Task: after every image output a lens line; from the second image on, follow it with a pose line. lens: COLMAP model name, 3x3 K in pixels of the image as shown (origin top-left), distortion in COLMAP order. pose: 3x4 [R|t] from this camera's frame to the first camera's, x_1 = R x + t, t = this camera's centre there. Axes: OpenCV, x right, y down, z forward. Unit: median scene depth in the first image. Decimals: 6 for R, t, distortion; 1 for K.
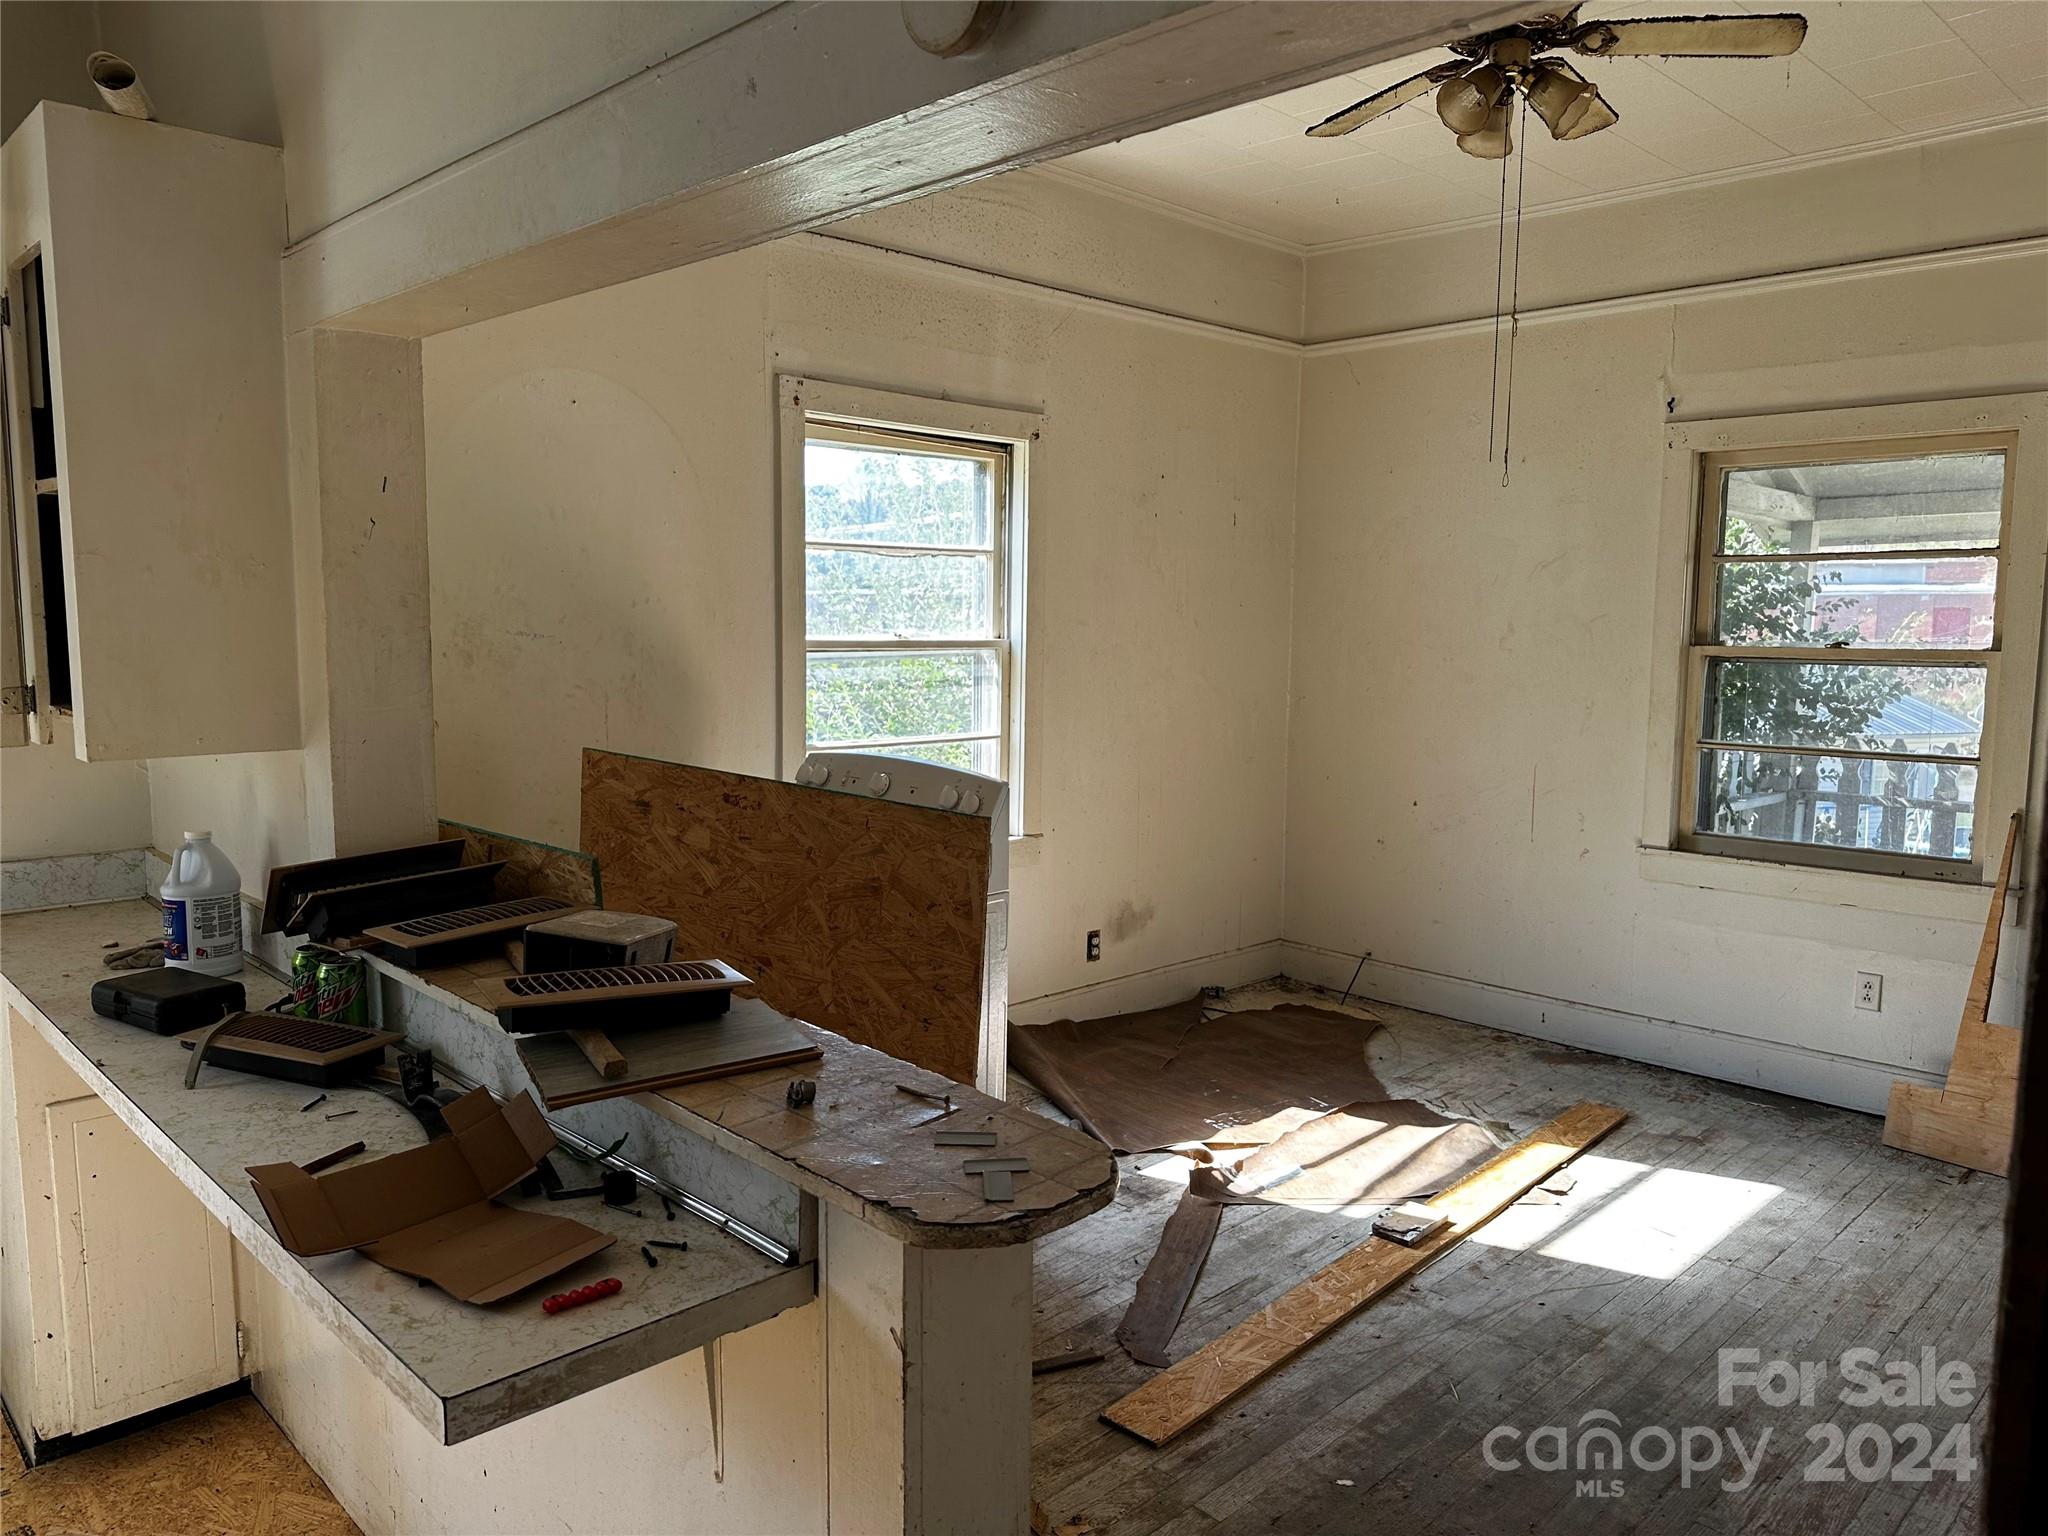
lens RADIAL K [[1441.4, 0, 1017.4], [0, 1441.4, 745.3], [0, 0, 1]] dist [0.027463, -0.030749]
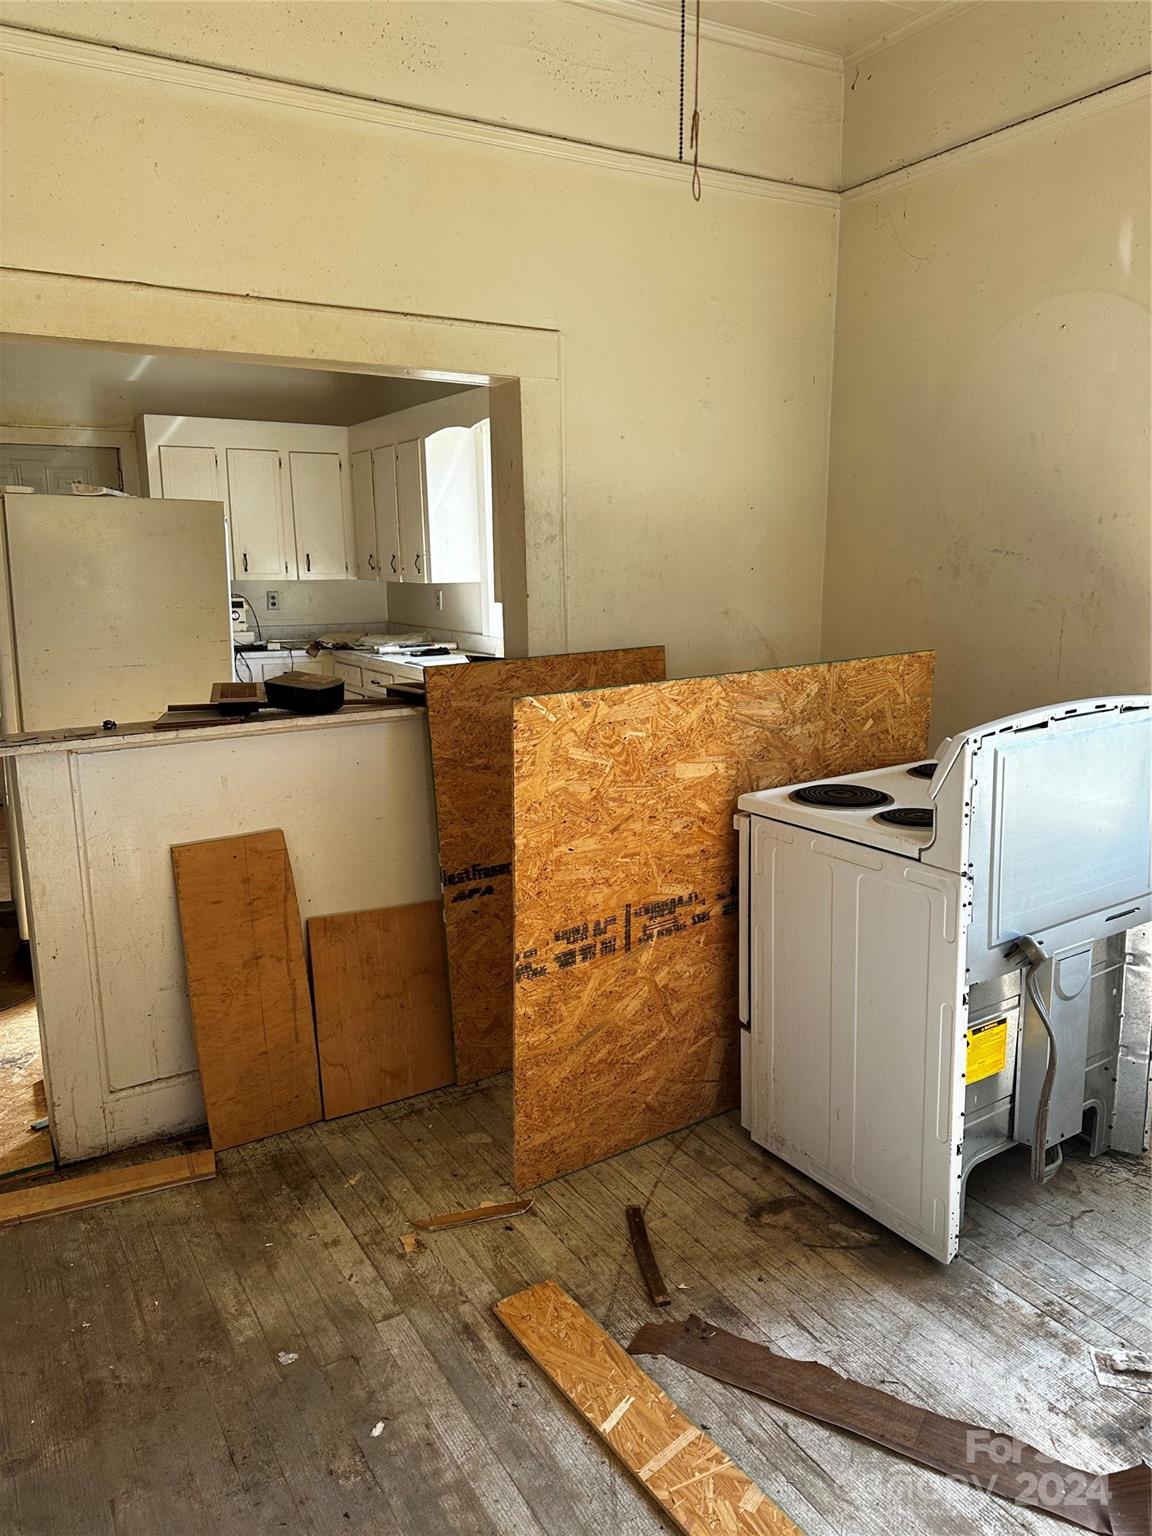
lens RADIAL K [[1081.0, 0, 585.4], [0, 1081.0, 762.8], [0, 0, 1]] dist [0.027463, -0.030749]
pose [[-0.227127, 0.175558, -0.957911, 0.694412], [-0.094888, 0.974948, 0.201179, -0.066216], [0.969231, 0.136588, -0.204778, 1.052374]]
